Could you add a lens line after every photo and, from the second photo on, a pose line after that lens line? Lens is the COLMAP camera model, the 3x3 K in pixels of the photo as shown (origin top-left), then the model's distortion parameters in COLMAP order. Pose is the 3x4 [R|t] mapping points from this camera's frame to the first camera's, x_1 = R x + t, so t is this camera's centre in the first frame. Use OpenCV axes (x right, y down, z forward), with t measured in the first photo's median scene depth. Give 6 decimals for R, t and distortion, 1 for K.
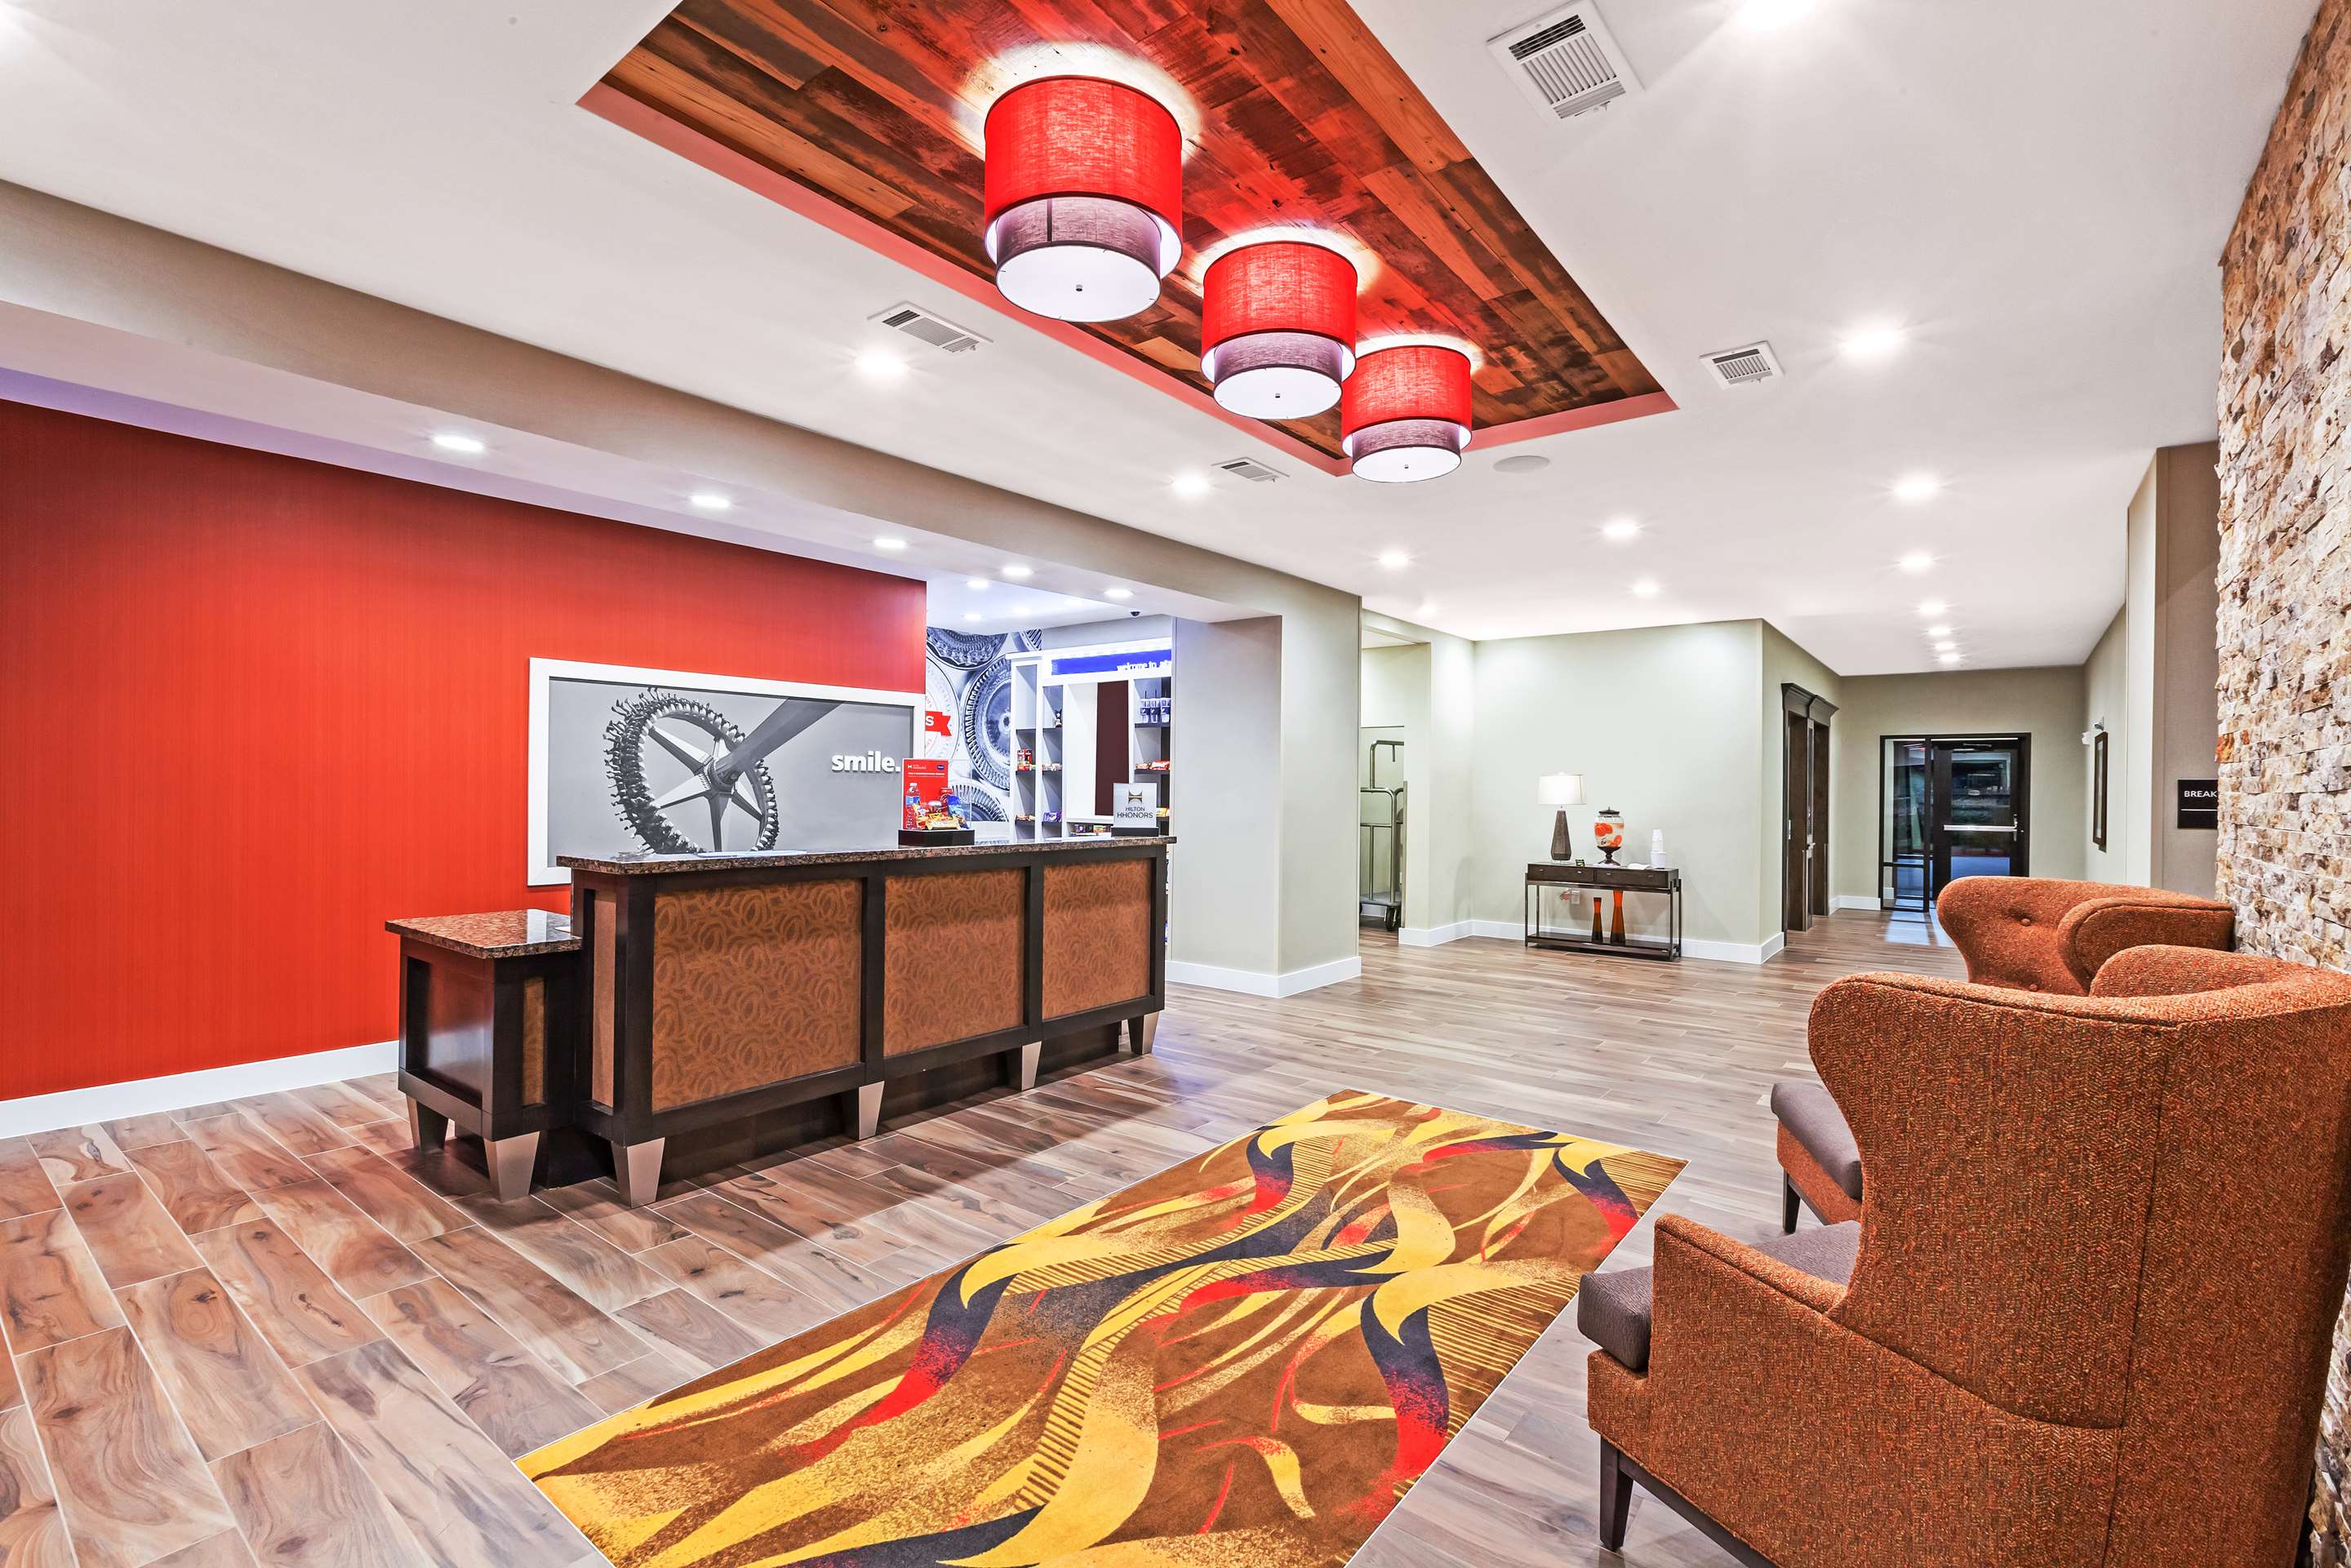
lens RADIAL K [[1048.5, 0, 1184.7], [0, 1048.5, 791.8], [0, 0, 1]] dist [-0.002824, -0.000482]
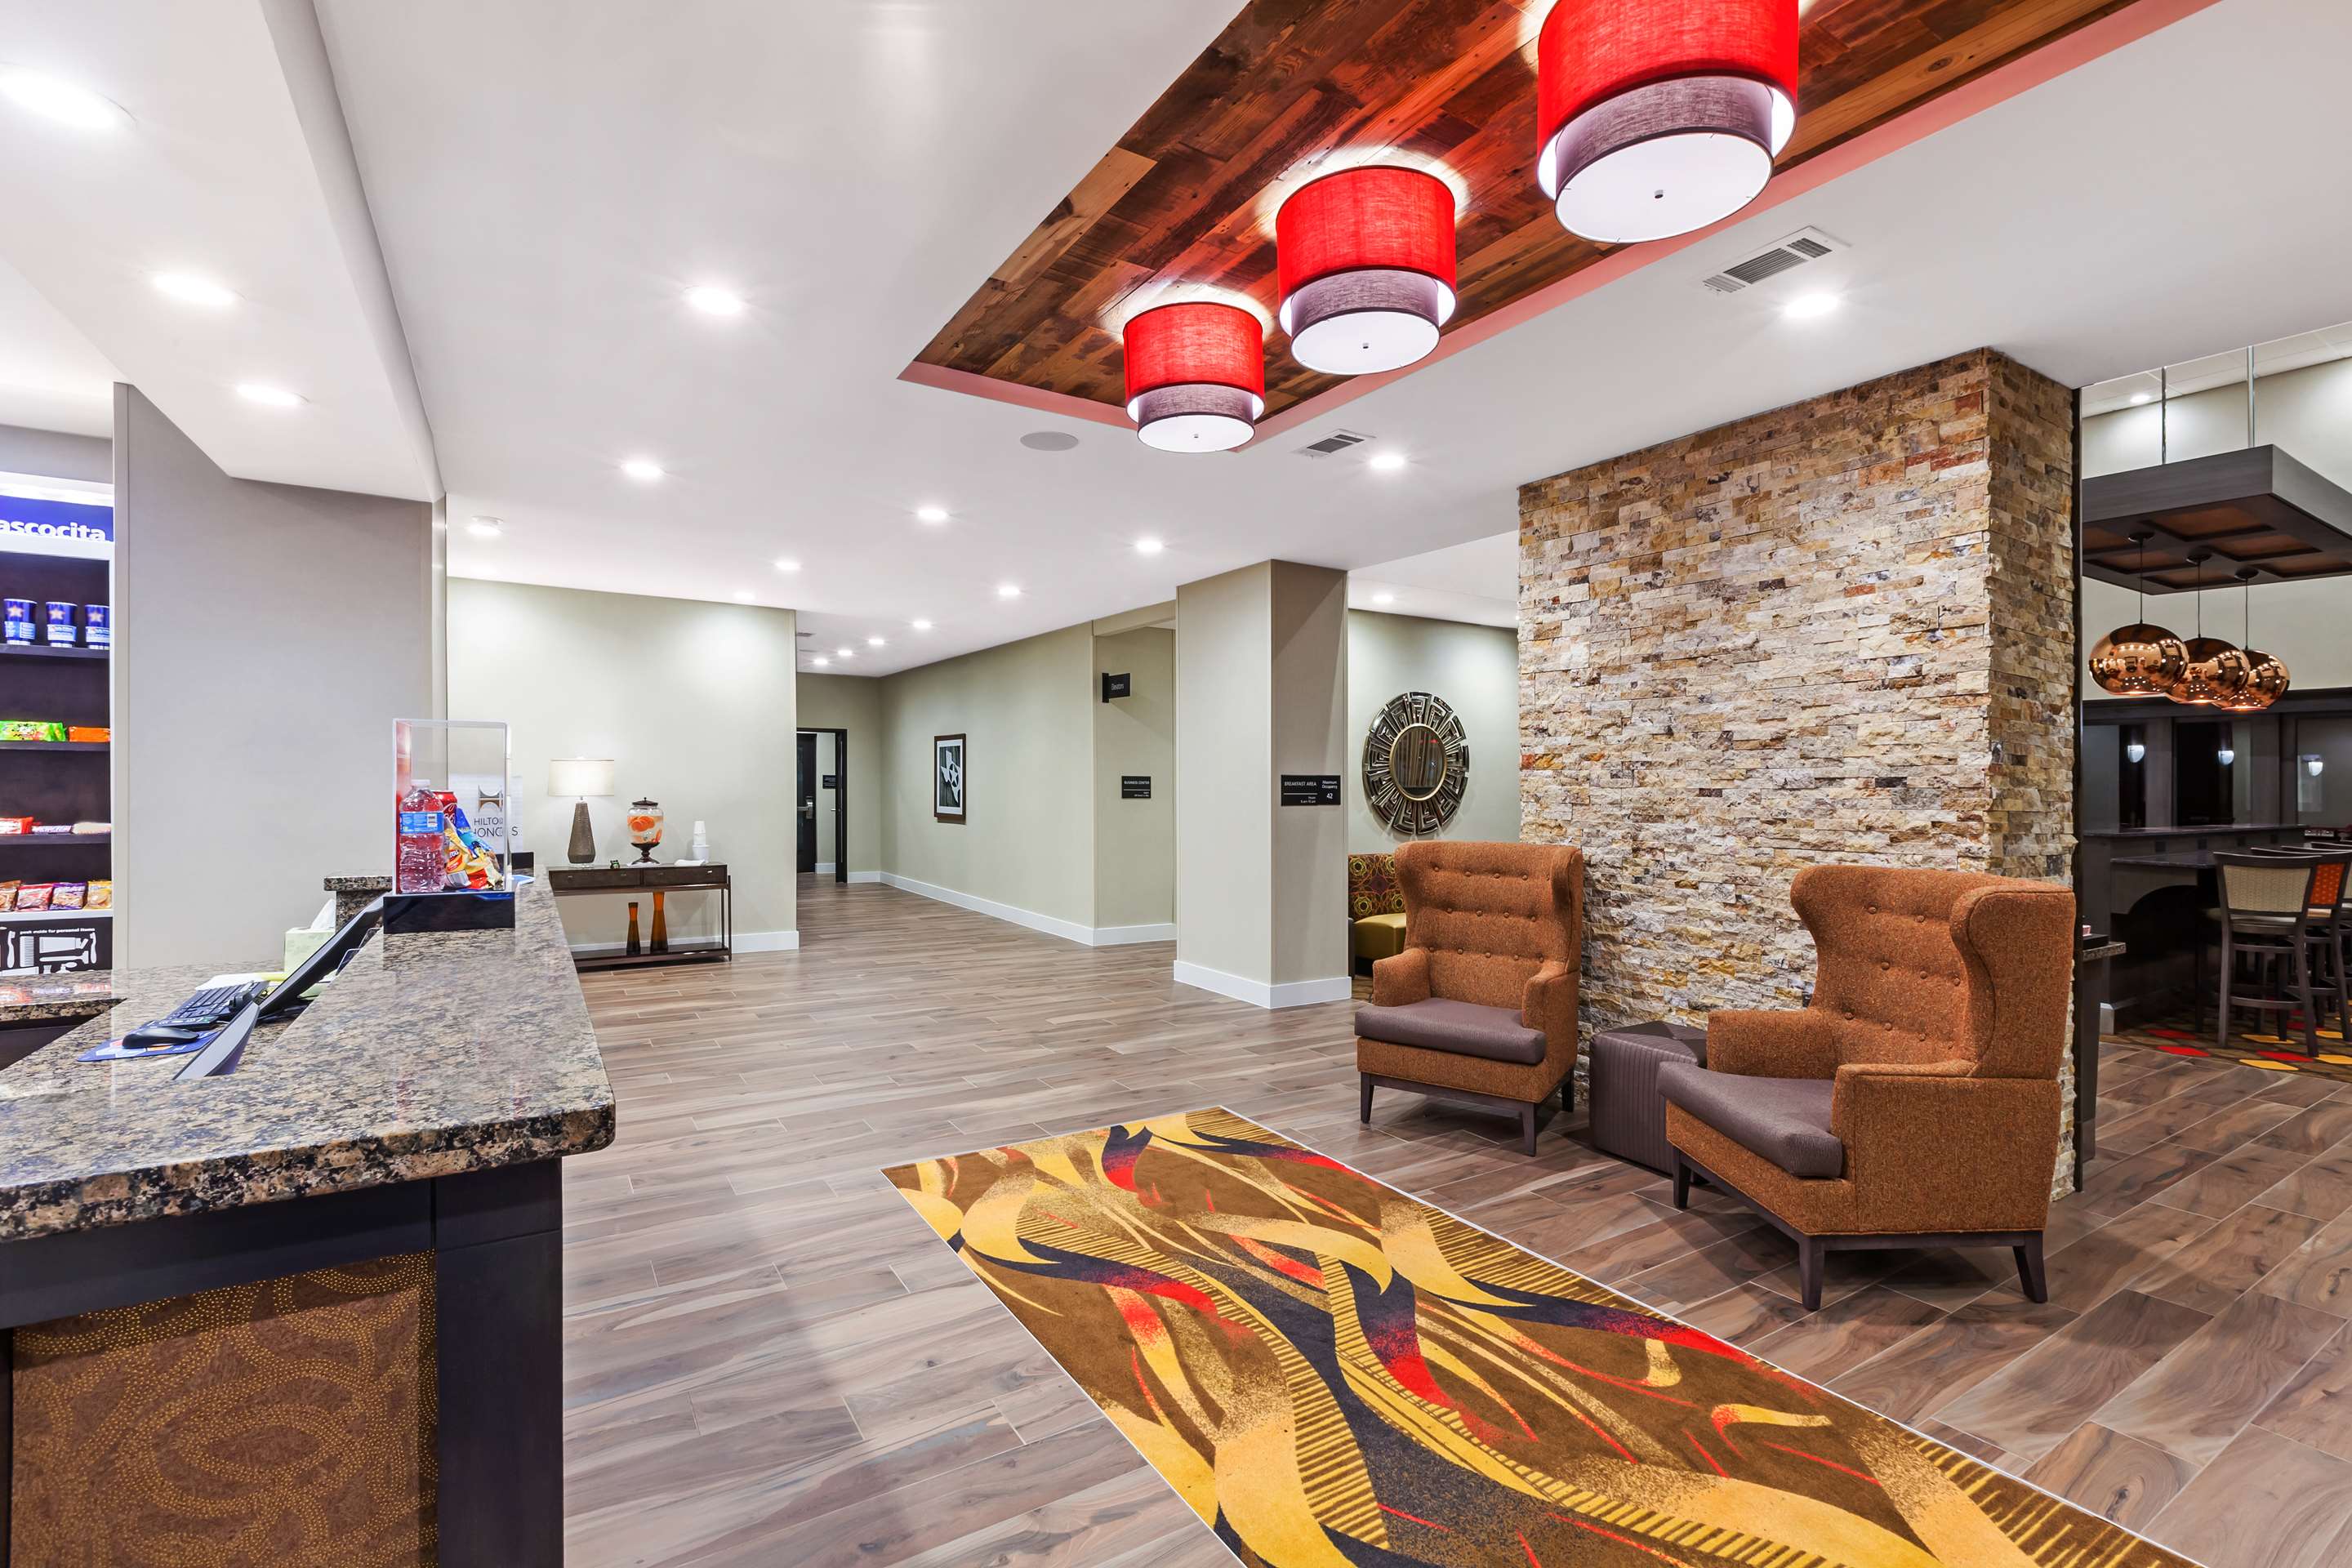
lens RADIAL K [[1049.0, 0, 1176.0], [0, 1049.0, 780.8], [0, 0, 1]] dist [-0.002824, -0.000482]
pose [[0.337090, -0.005820, 0.941455, -0.649371], [-0.001006, 0.999978, 0.006542, -0.014305], [-0.941472, -0.003153, 0.337076, 0.687795]]
